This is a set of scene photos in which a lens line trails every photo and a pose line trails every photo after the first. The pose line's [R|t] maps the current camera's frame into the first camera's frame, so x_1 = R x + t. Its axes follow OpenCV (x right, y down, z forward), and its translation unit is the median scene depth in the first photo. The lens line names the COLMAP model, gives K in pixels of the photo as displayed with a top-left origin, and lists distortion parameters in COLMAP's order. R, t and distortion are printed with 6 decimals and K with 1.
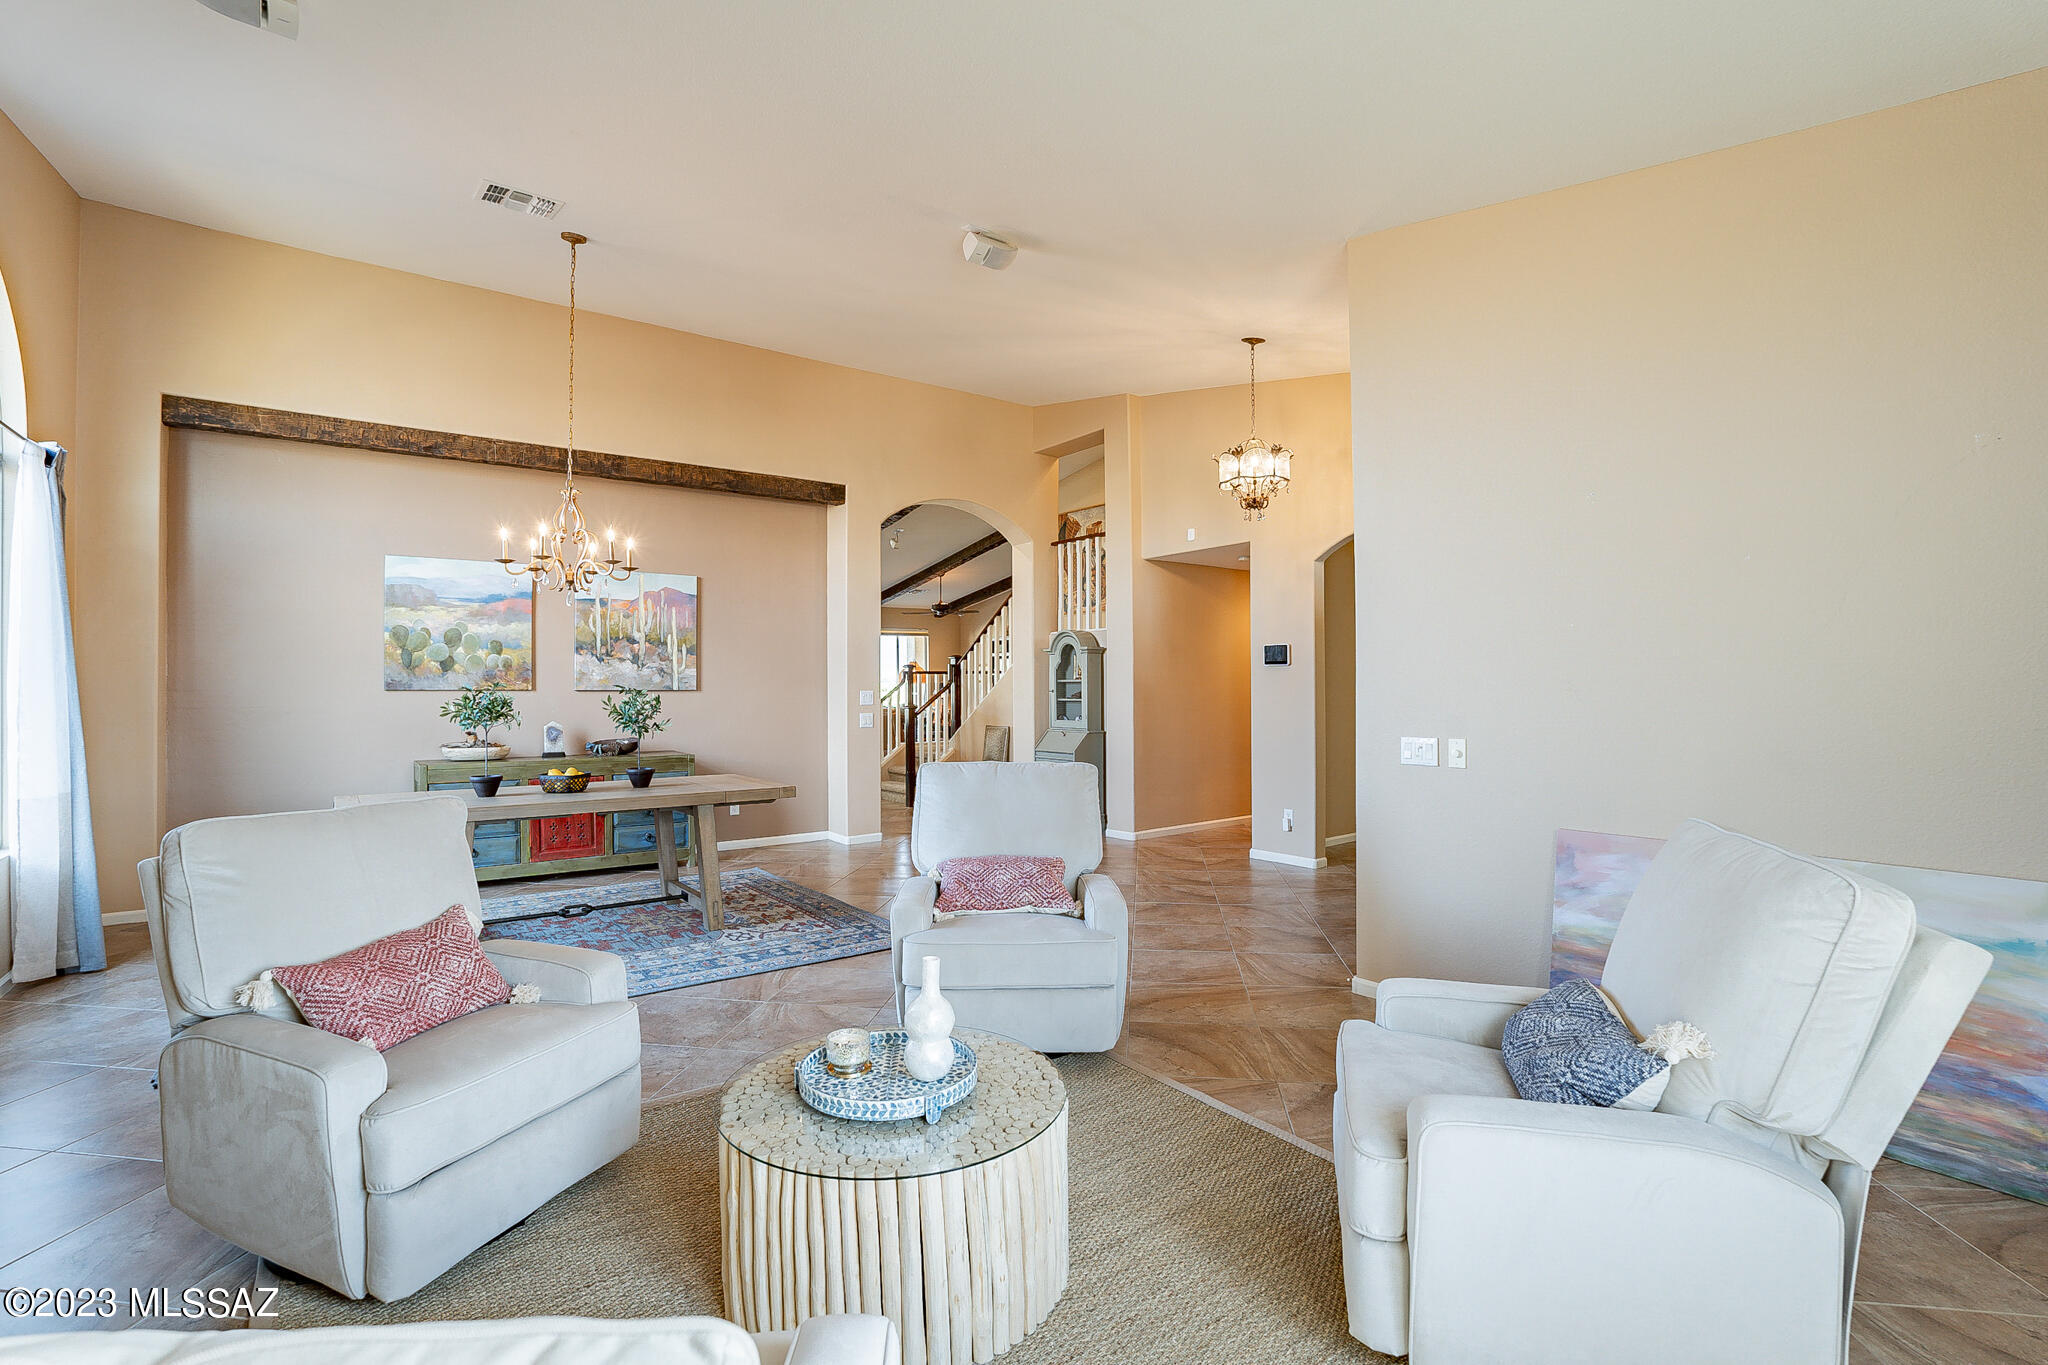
lens RADIAL K [[946.2, 0, 1024.0], [0, 946.2, 682.5], [0, 0, 1]] dist [-0.059356, 0.017231]
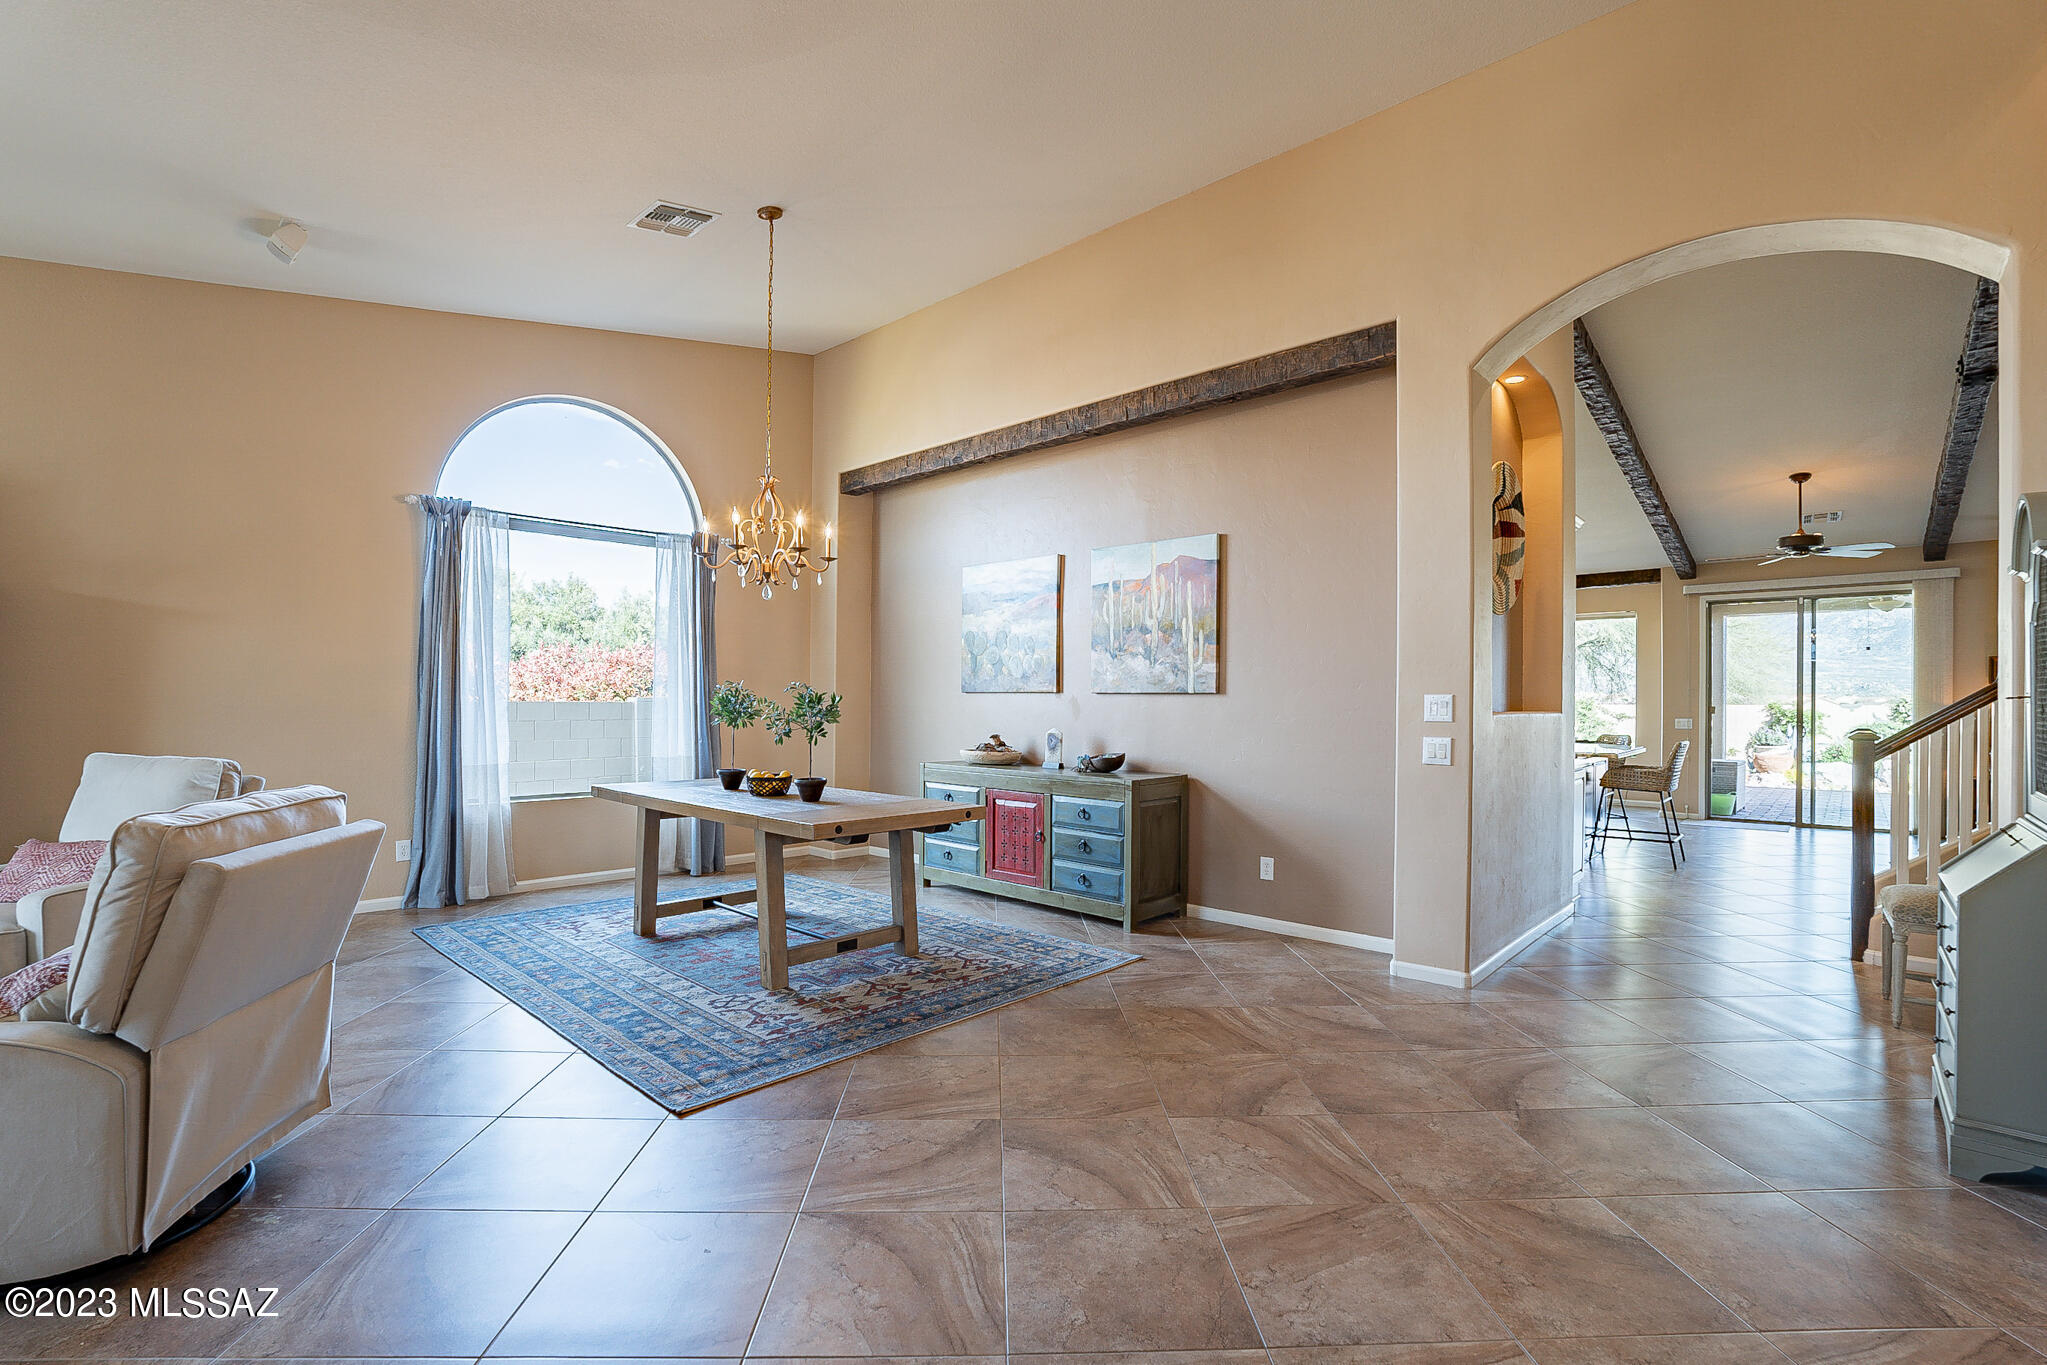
lens RADIAL K [[922.8, 0, 1024.0], [0, 922.8, 698.5], [0, 0, 1]] dist [-0.027026, 0.000269]
pose [[0.152179, -0.003450, -0.988347, 0.339388], [-0.007858, 0.999958, -0.004700, 0.017689], [0.988322, 0.008482, 0.152146, 0.797203]]
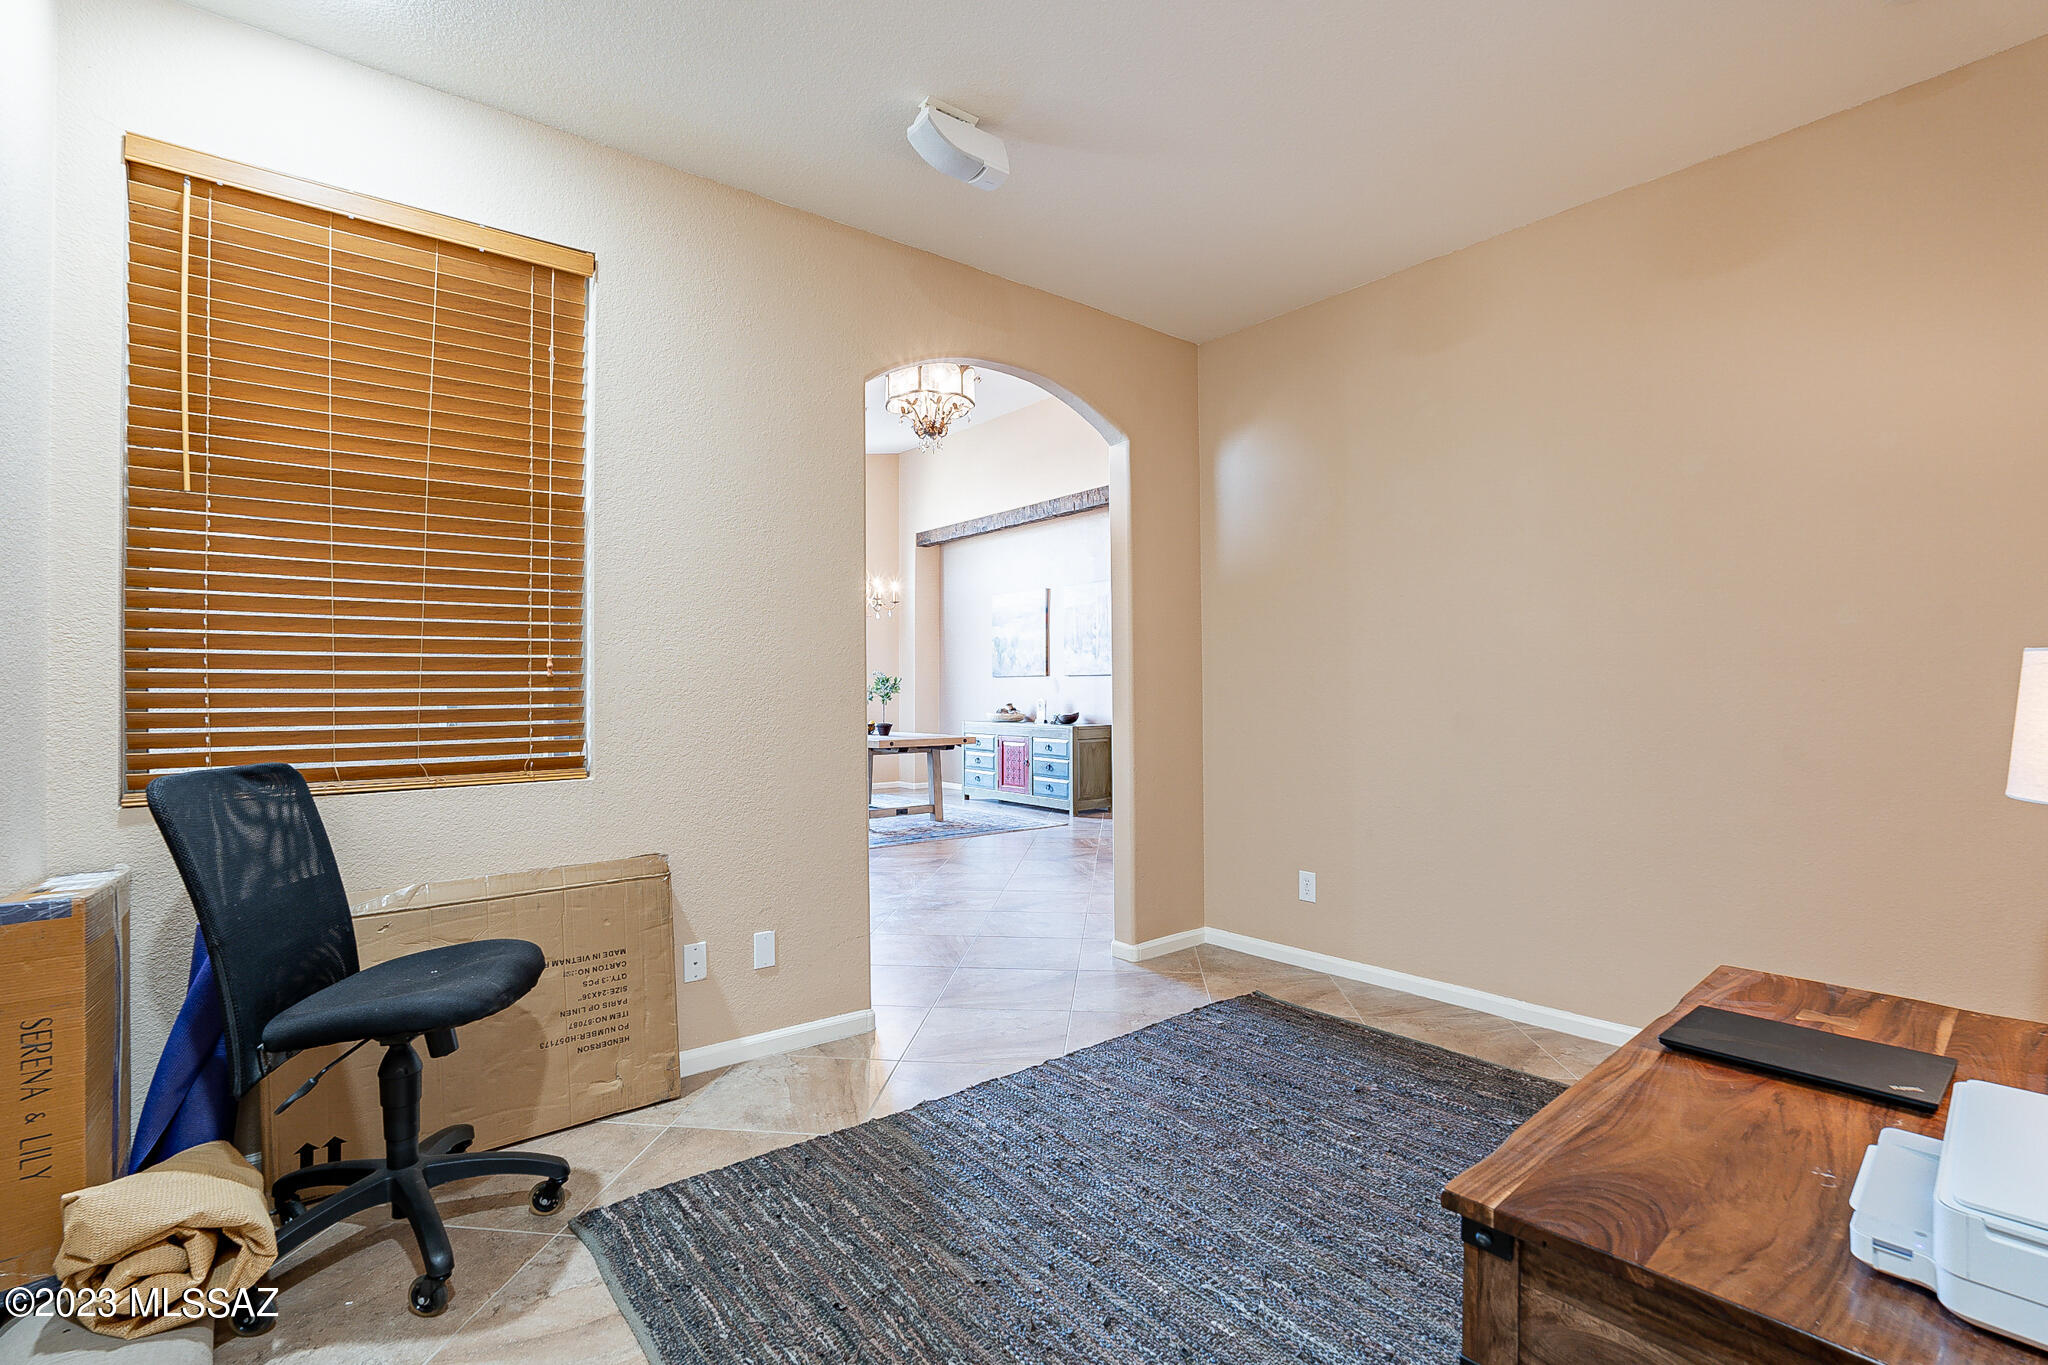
lens RADIAL K [[946.2, 0, 1024.0], [0, 946.2, 682.5], [0, 0, 1]] dist [-0.059356, 0.017231]
pose [[0.010644, -0.009438, -0.999899, 0.879371], [0.001951, 0.999954, -0.009417, 0.030693], [0.999941, -0.001850, 0.010662, 0.911227]]
